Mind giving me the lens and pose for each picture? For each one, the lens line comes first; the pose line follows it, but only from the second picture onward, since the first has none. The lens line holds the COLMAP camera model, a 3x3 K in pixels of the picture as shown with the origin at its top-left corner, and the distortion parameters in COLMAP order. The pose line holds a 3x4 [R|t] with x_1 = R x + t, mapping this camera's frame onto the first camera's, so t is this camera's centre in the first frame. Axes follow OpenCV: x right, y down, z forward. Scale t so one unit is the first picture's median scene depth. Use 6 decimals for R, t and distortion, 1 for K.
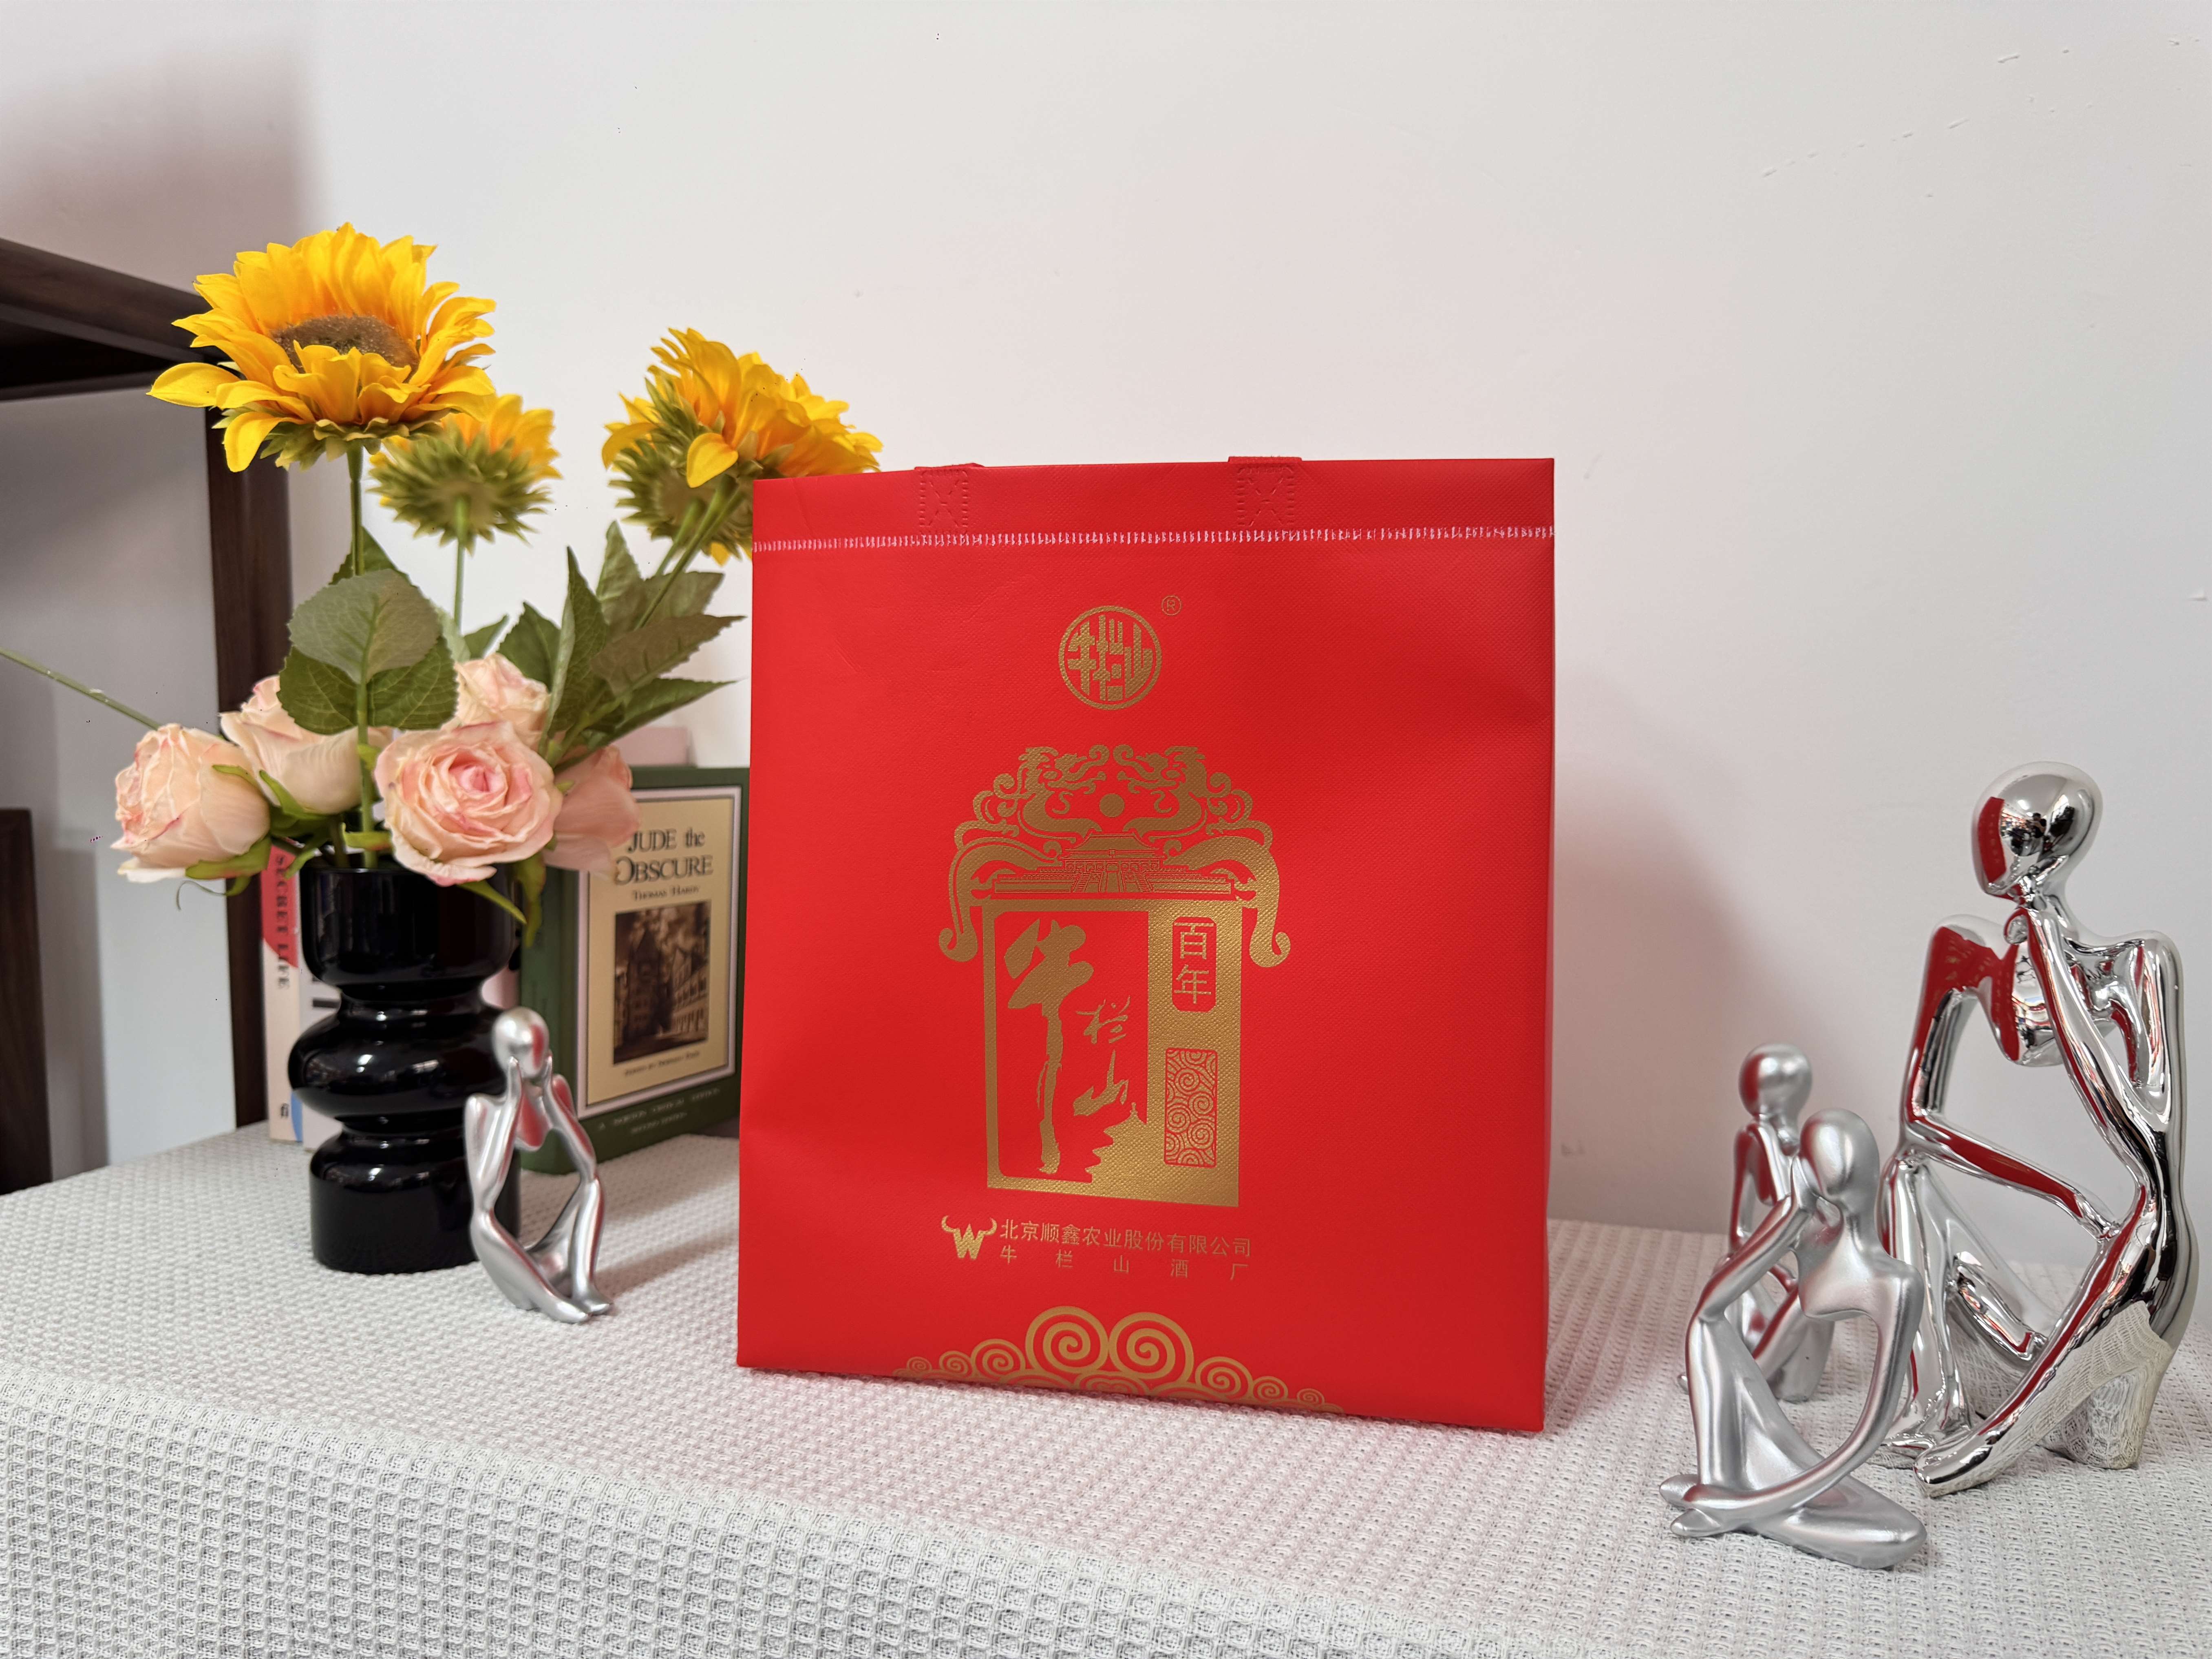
lens RADIAL K [[1641.9, 0, 1114.8], [0, 1641.9, 828.0], [0, 0, 1]] dist [-0.016252, 0.000576]
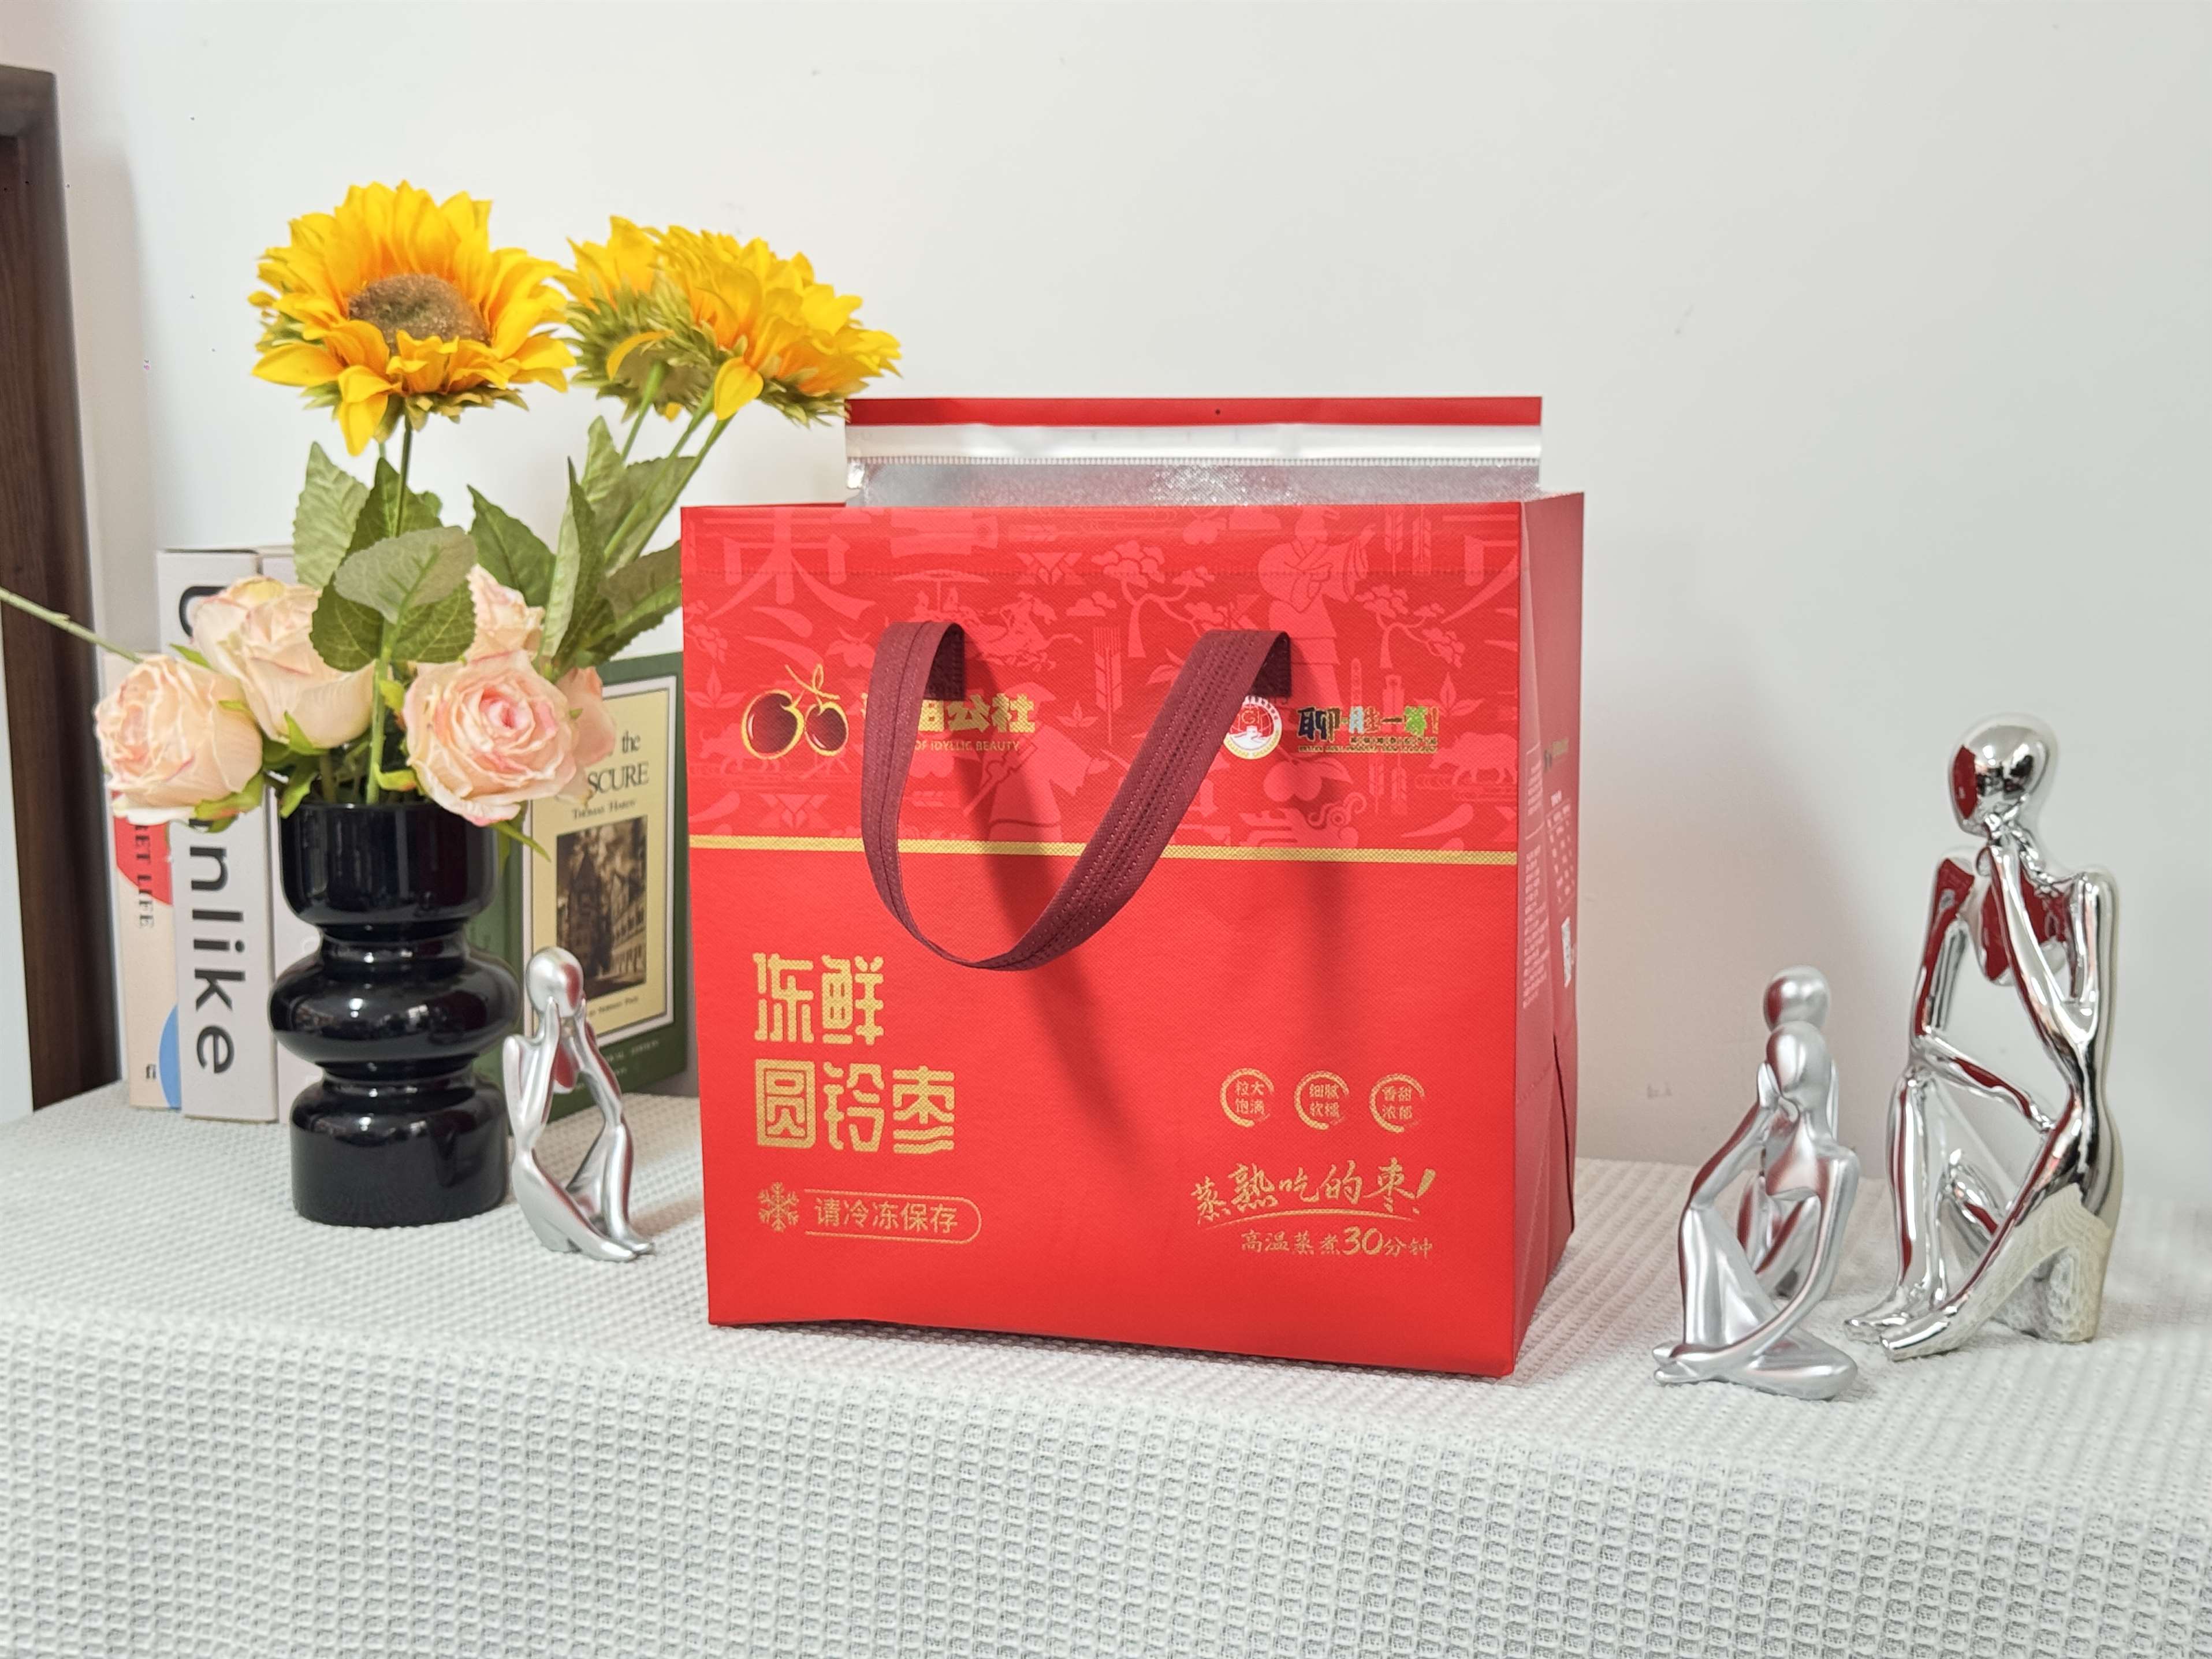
lens RADIAL K [[3158.1, 0, 1165.2], [0, 3158.1, 856.2], [0, 0, 1]] dist [0.055505, 0.000000]
pose [[0.998884, -0.010146, 0.046124, -0.084796], [0.006066, 0.996124, 0.087755, -0.109683], [-0.046836, -0.087378, 0.995074, -0.901495]]
